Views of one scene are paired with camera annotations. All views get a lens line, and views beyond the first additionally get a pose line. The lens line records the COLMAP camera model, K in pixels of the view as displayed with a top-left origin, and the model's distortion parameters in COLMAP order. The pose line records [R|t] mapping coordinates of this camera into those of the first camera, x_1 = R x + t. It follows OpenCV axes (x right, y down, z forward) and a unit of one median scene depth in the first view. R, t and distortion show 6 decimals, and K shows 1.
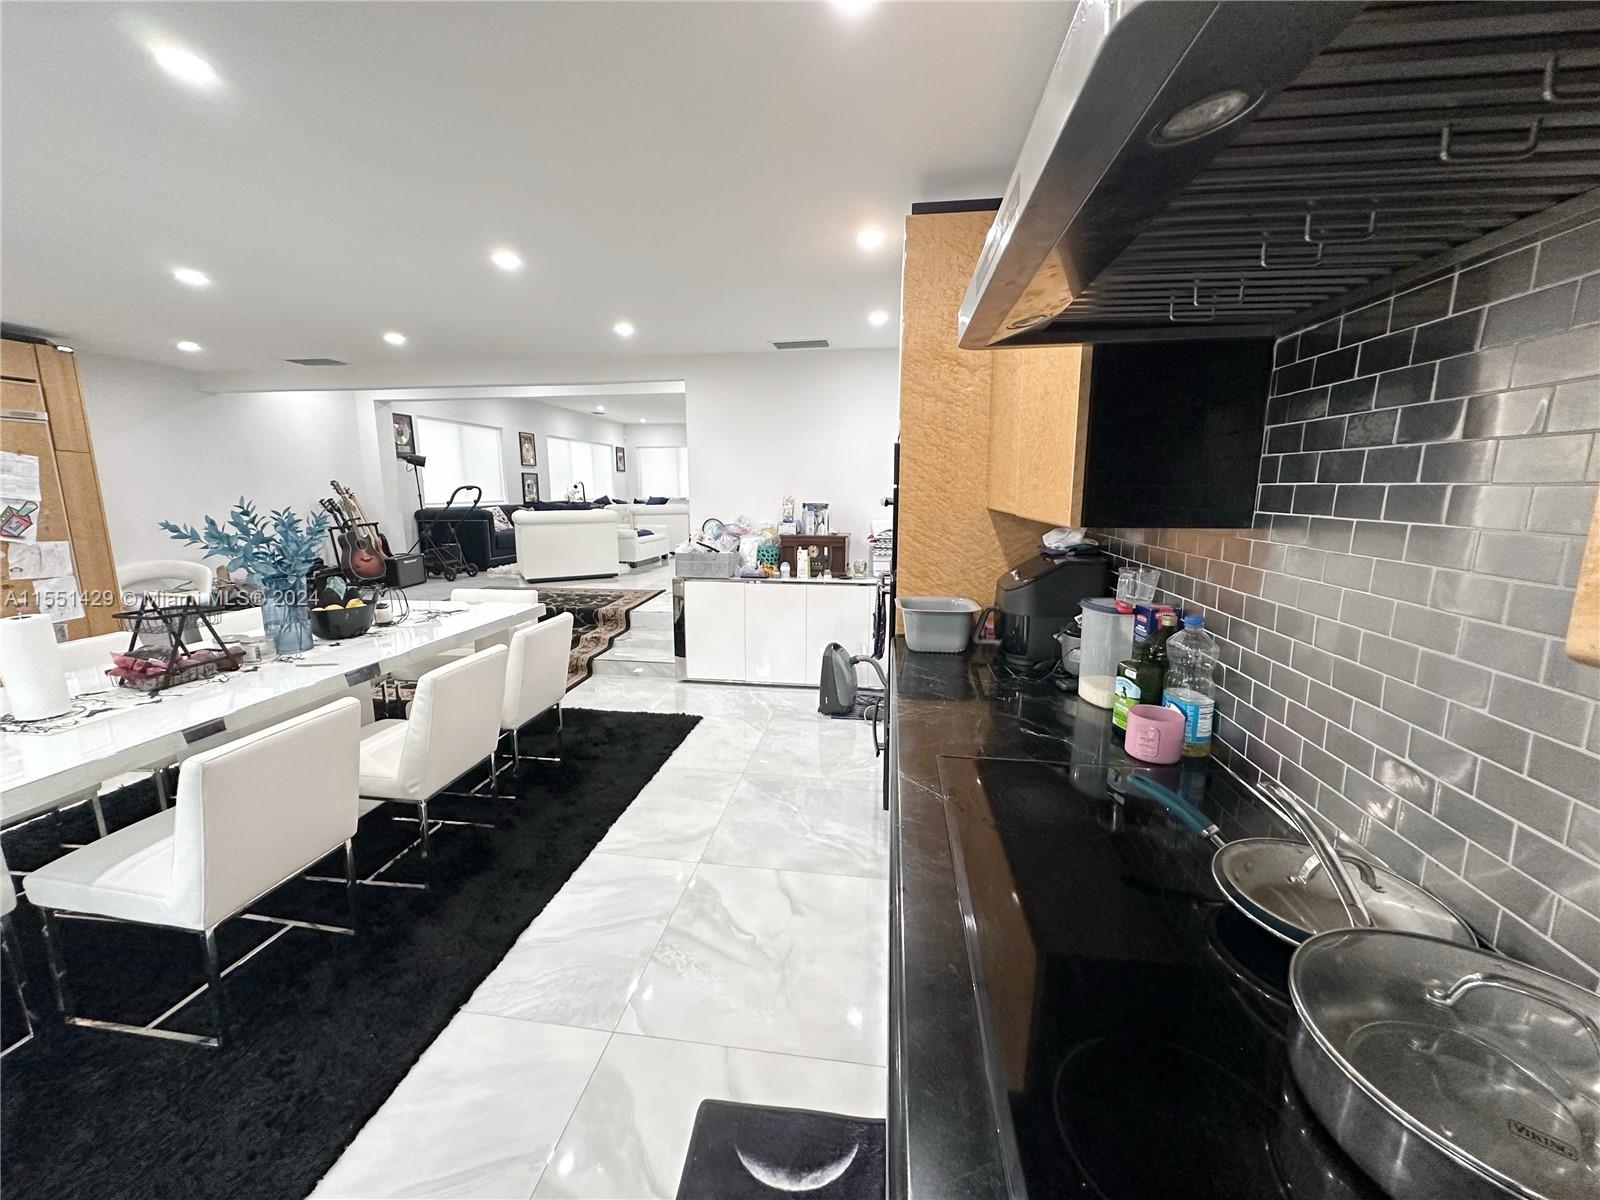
lens RADIAL K [[644.9, 0, 800.0], [0, 644.9, 600.0], [0, 0, 1]] dist [-0.001428, -0.000250]
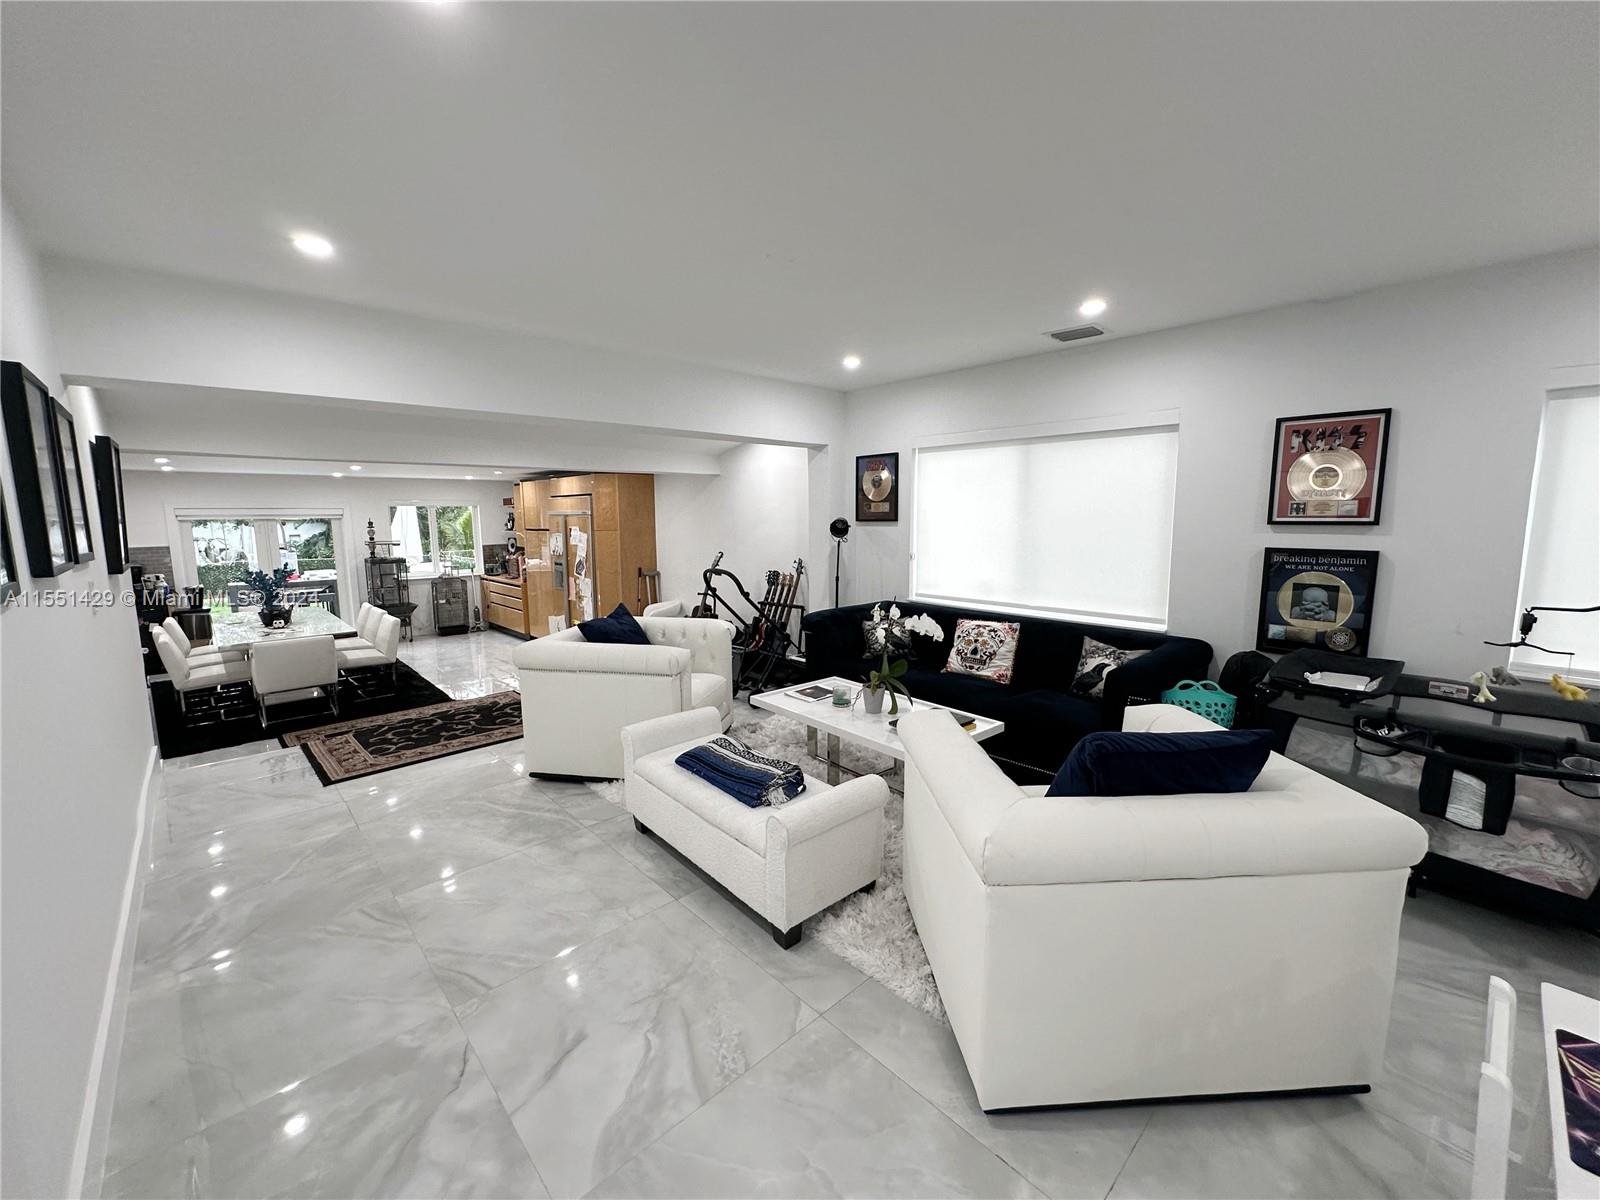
lens RADIAL K [[644.9, 0, 800.0], [0, 644.9, 600.0], [0, 0, 1]] dist [-0.001428, -0.000250]
pose [[-0.634421, 0.103431, -0.766037, -0.040570], [-0.132667, 0.961733, 0.239727, -0.214186], [0.761518, 0.253716, -0.596421, 1.001890]]
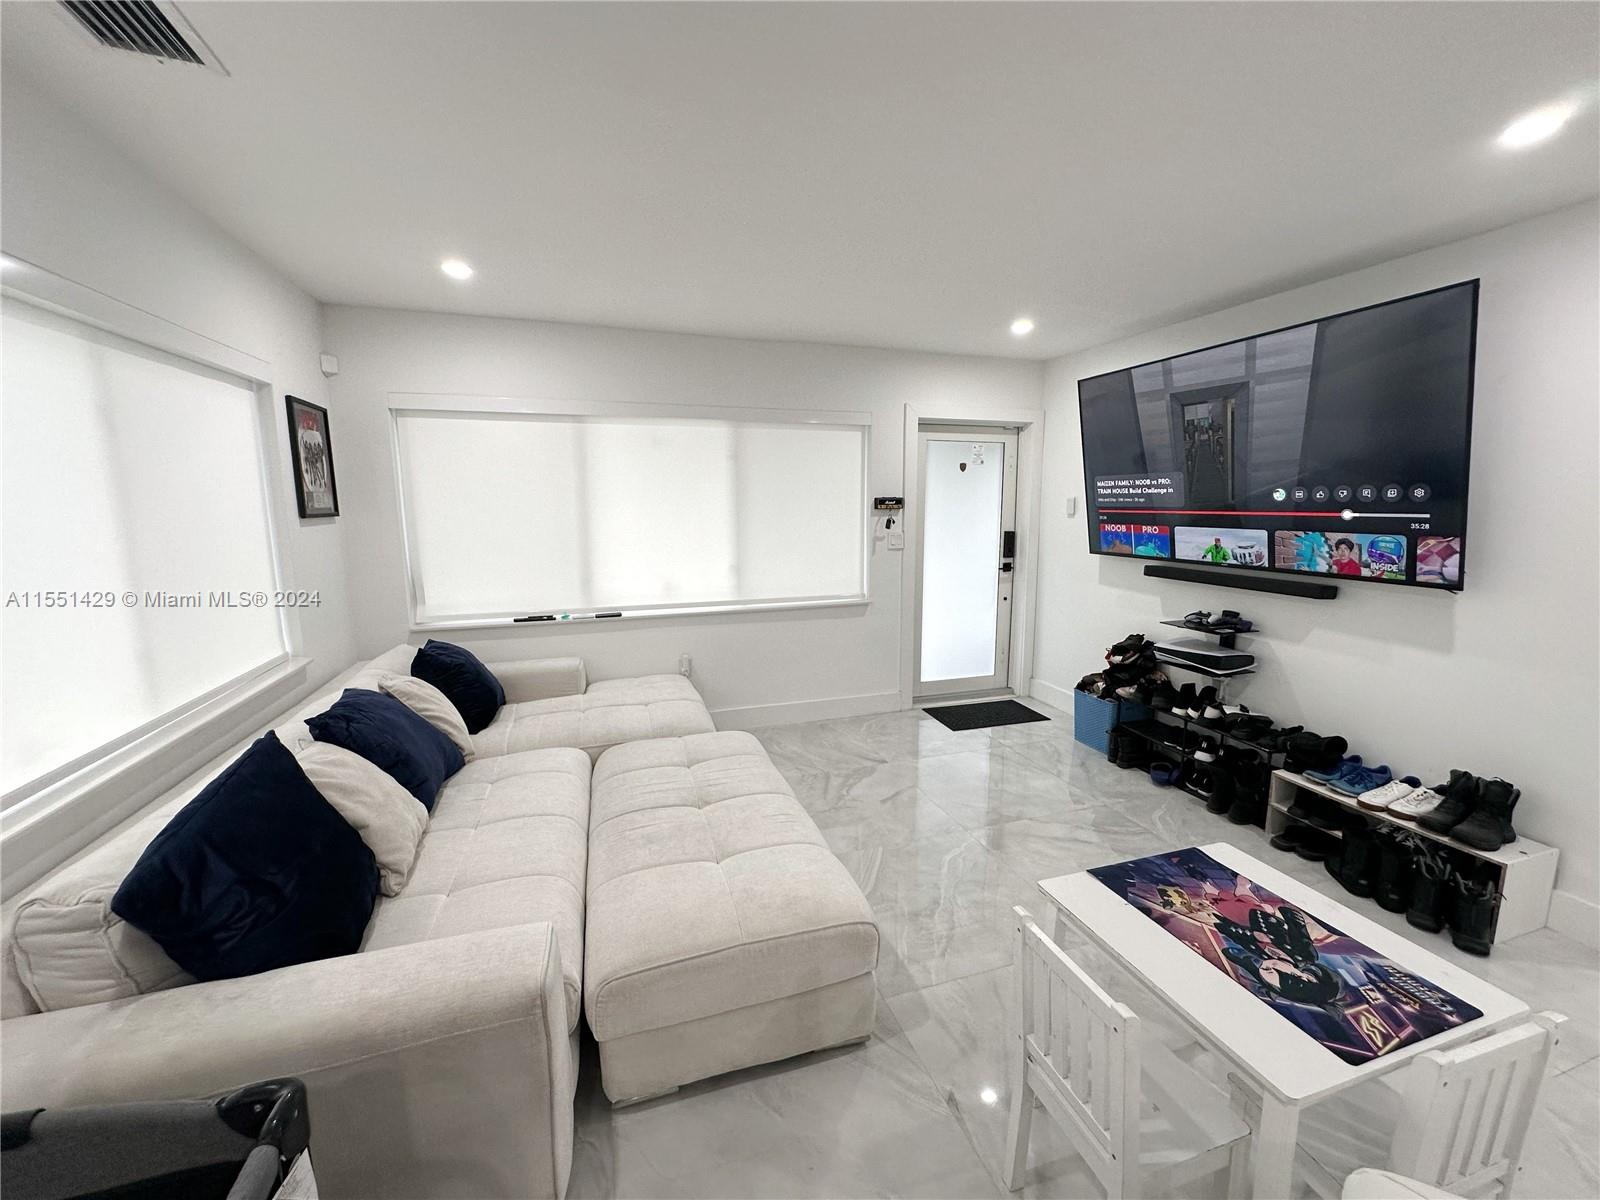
lens RADIAL K [[644.9, 0, 800.0], [0, 644.9, 600.0], [0, 0, 1]] dist [-0.001428, -0.000250]
pose [[0.899782, -0.074115, 0.429999, -0.306842], [0.082917, 0.996555, -0.001738, -0.214033], [-0.428389, 0.037218, 0.902827, 0.997268]]
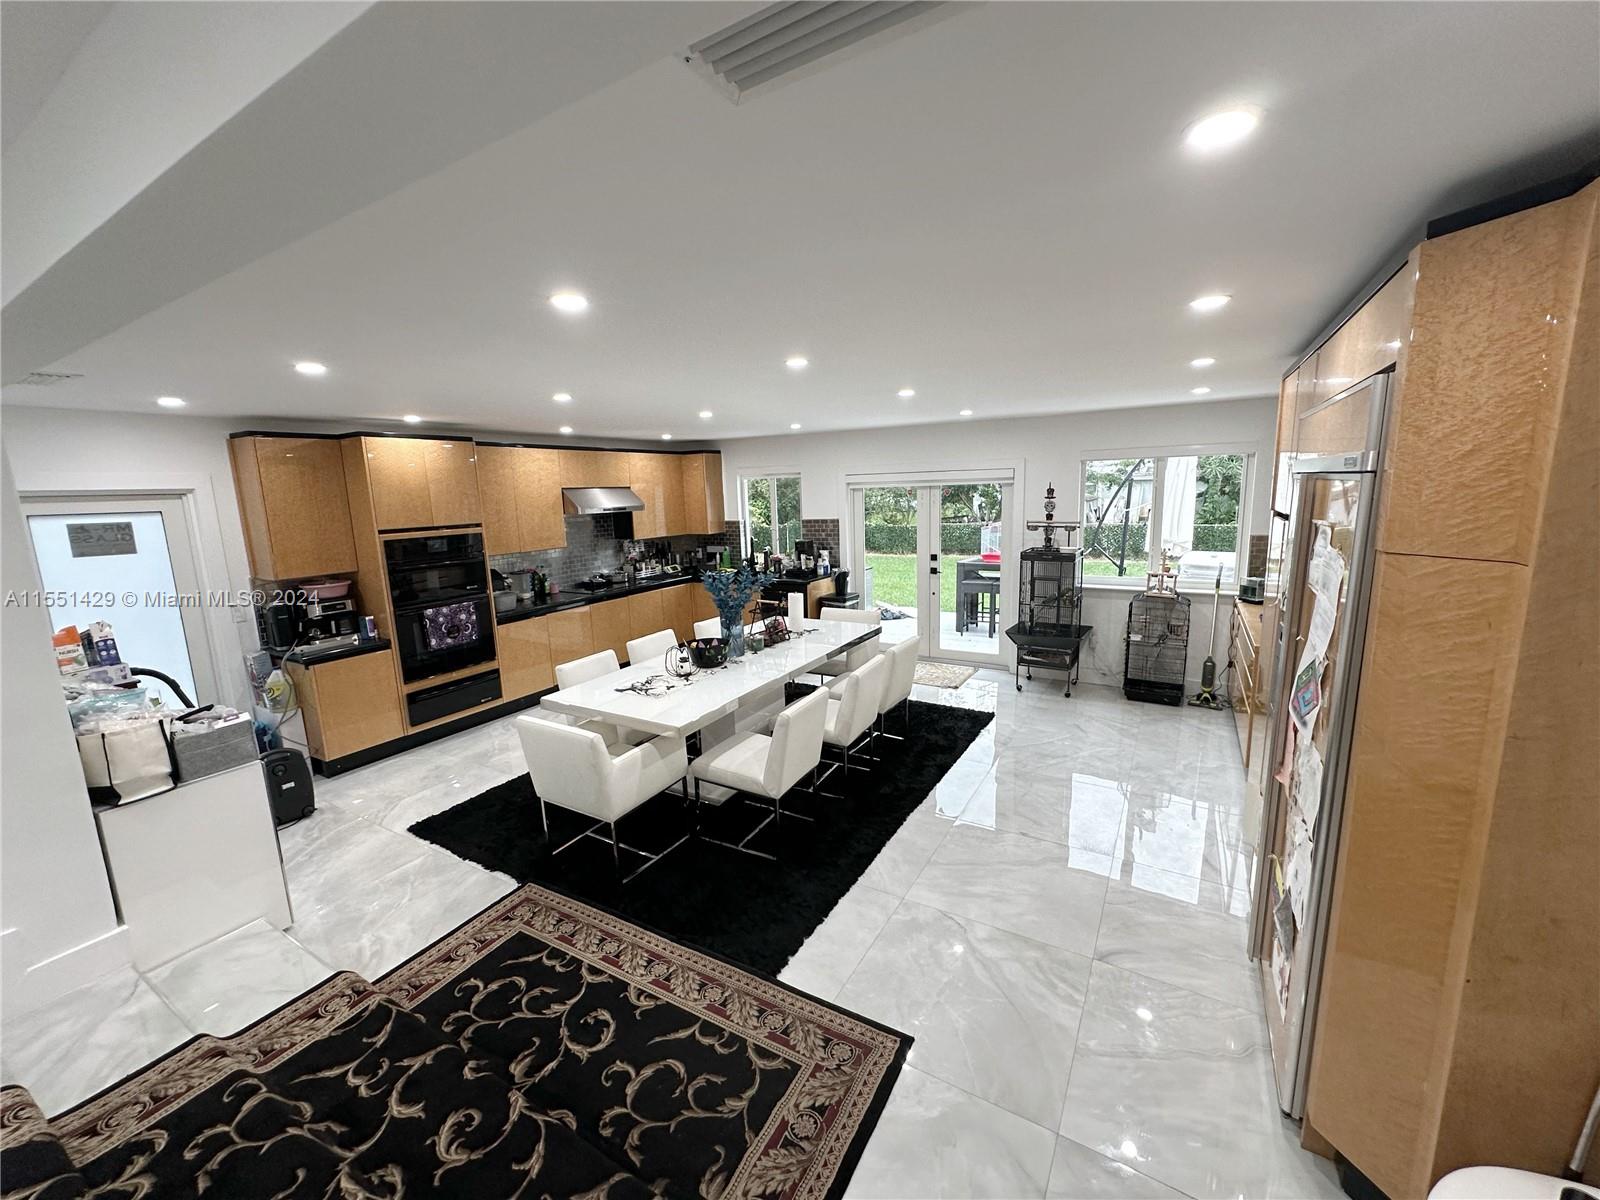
lens RADIAL K [[644.9, 0, 800.0], [0, 644.9, 600.0], [0, 0, 1]] dist [-0.001428, -0.000250]
pose [[-0.923463, -0.043053, 0.381264, -0.377222], [0.092029, 0.939824, 0.329032, -0.136046], [-0.372487, 0.338936, -0.863931, 0.570948]]
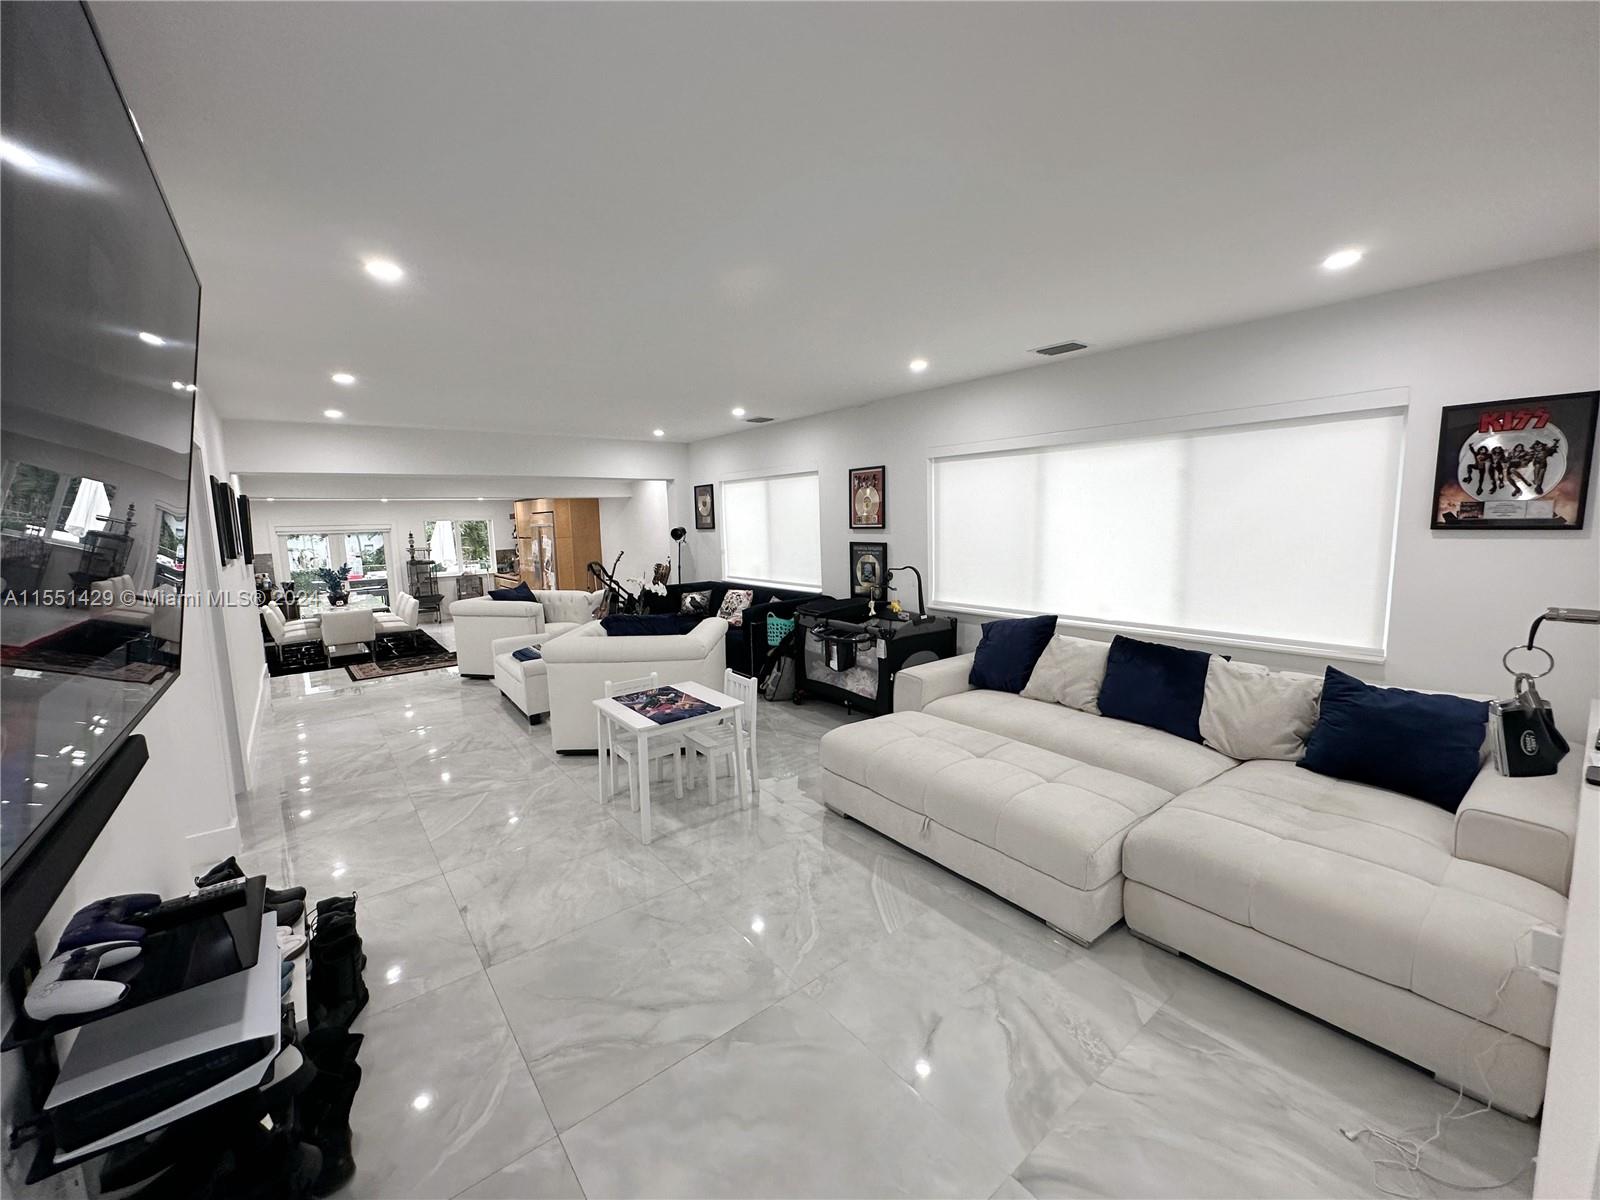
lens RADIAL K [[644.9, 0, 800.0], [0, 644.9, 600.0], [0, 0, 1]] dist [-0.001428, -0.000250]
pose [[-0.697349, 0.104239, -0.709112, -0.000948], [-0.104687, 0.963944, 0.244649, -0.275461], [0.709045, 0.244841, -0.661292, 1.323372]]
